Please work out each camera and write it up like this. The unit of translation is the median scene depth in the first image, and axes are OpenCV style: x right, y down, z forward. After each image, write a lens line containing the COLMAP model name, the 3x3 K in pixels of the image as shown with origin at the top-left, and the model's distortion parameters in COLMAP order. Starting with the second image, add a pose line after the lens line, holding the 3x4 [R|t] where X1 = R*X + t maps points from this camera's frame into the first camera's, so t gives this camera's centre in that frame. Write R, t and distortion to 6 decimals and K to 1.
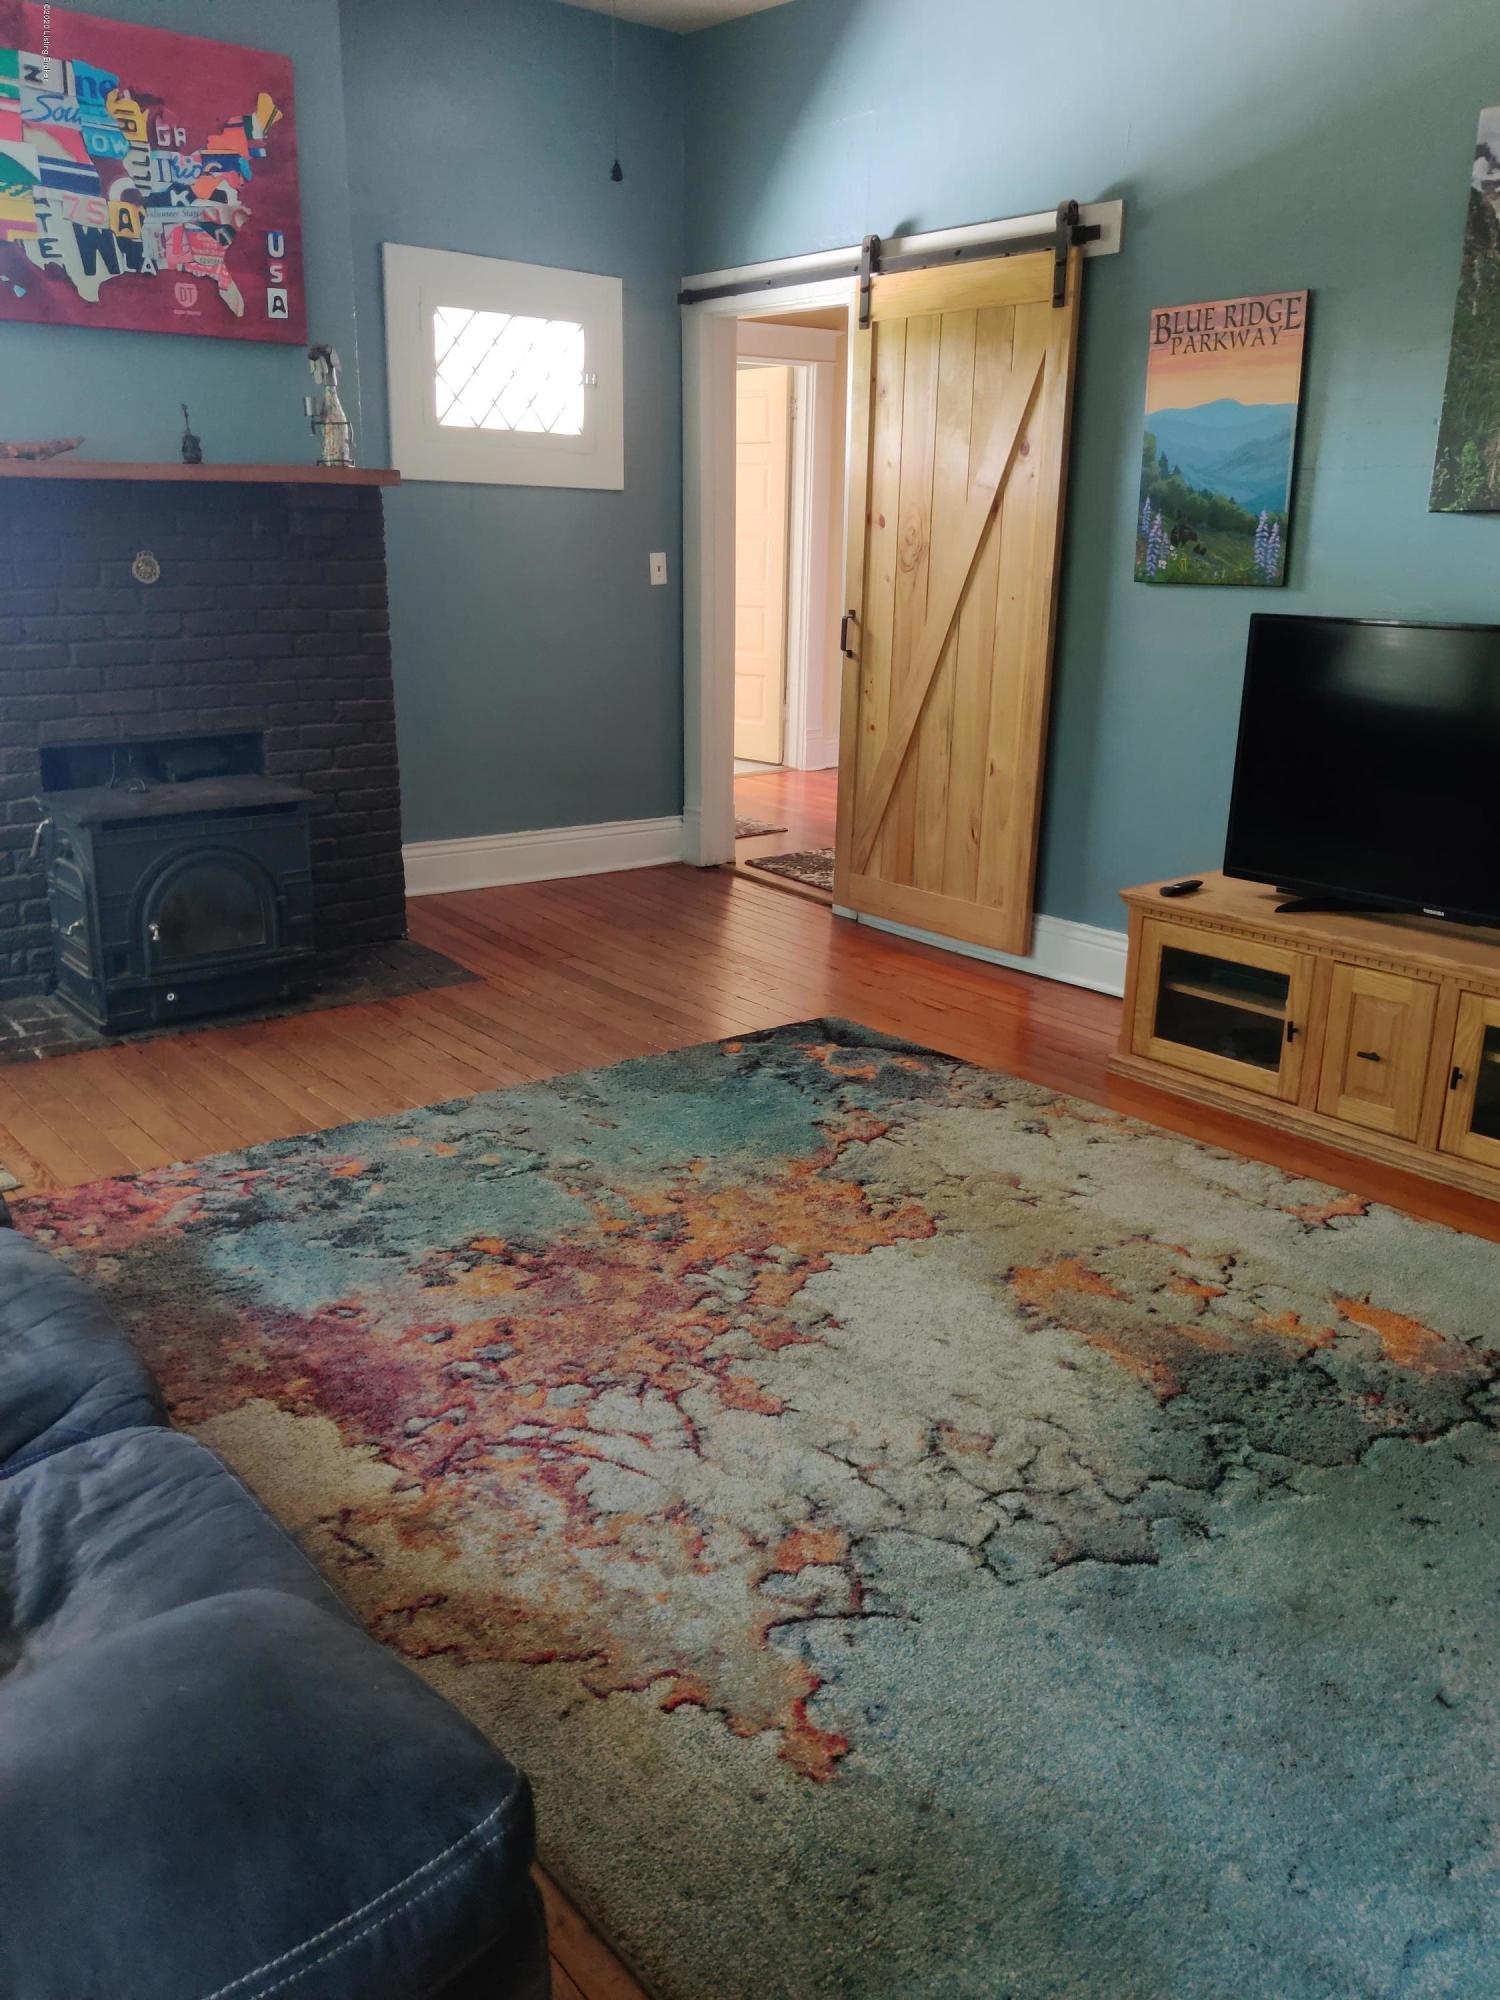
lens RADIAL K [[1524.5, 0, 750.0], [0, 1524.5, 1000.0], [0, 0, 1]] dist [0.014933, -0.006352]
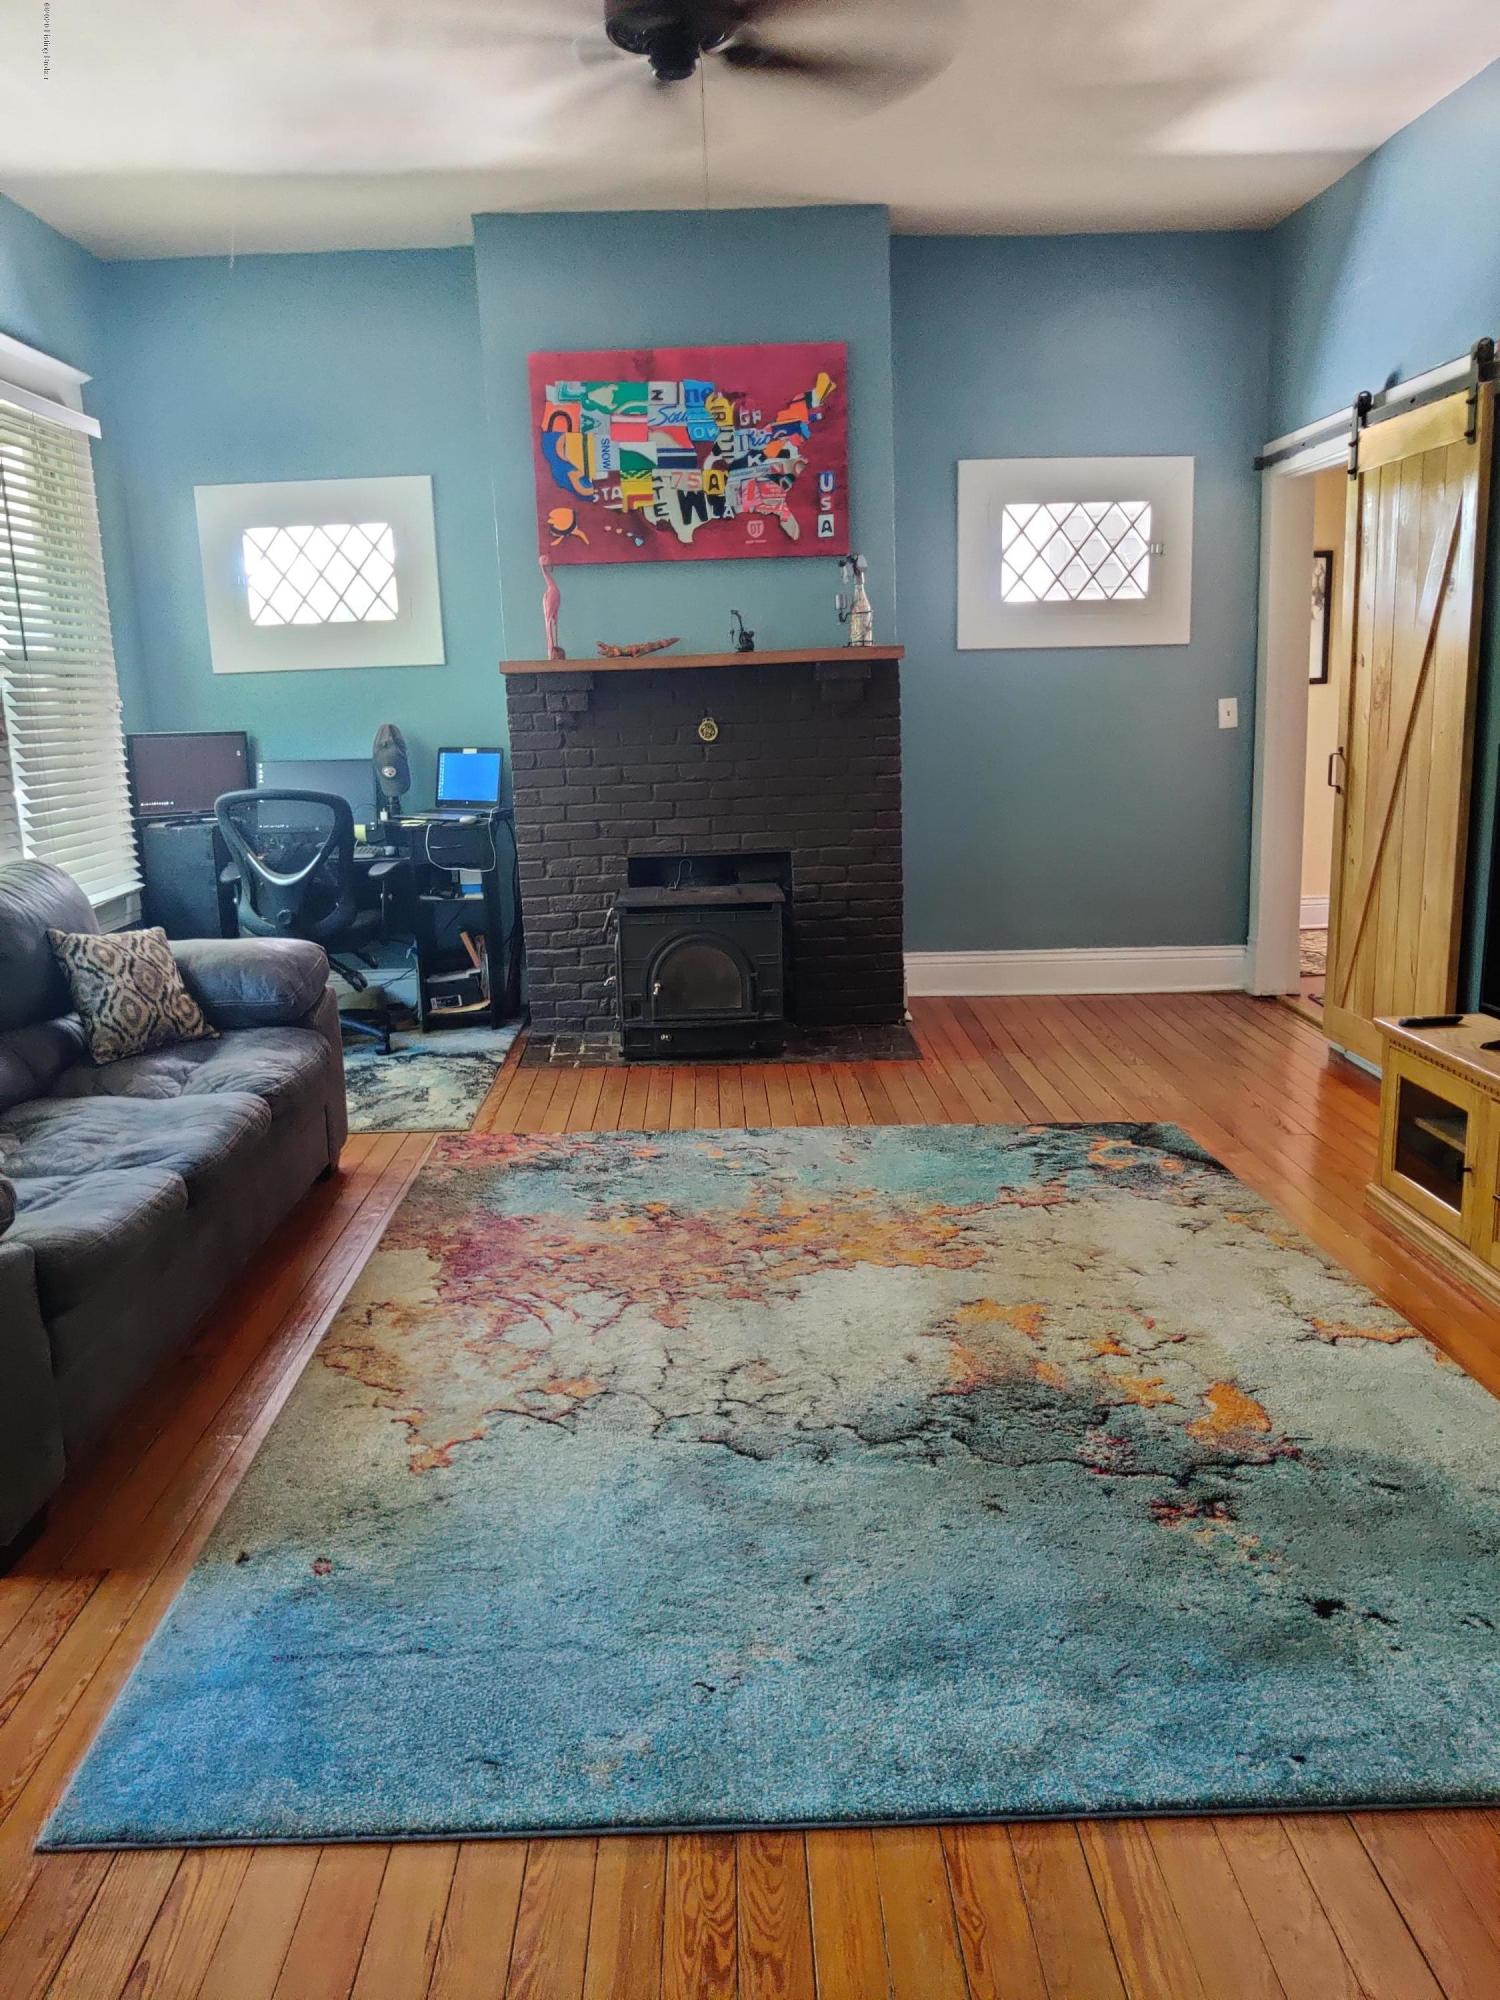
lens RADIAL K [[1525.7, 0, 751.0], [0, 1525.7, 1067.8], [0, 0, 1]] dist [0.081752, -0.194964]
pose [[0.783564, 0.107941, -0.611863, 0.553414], [-0.142288, 0.989796, -0.007603, 0.025639], [0.604799, 0.093018, 0.790927, -0.039296]]
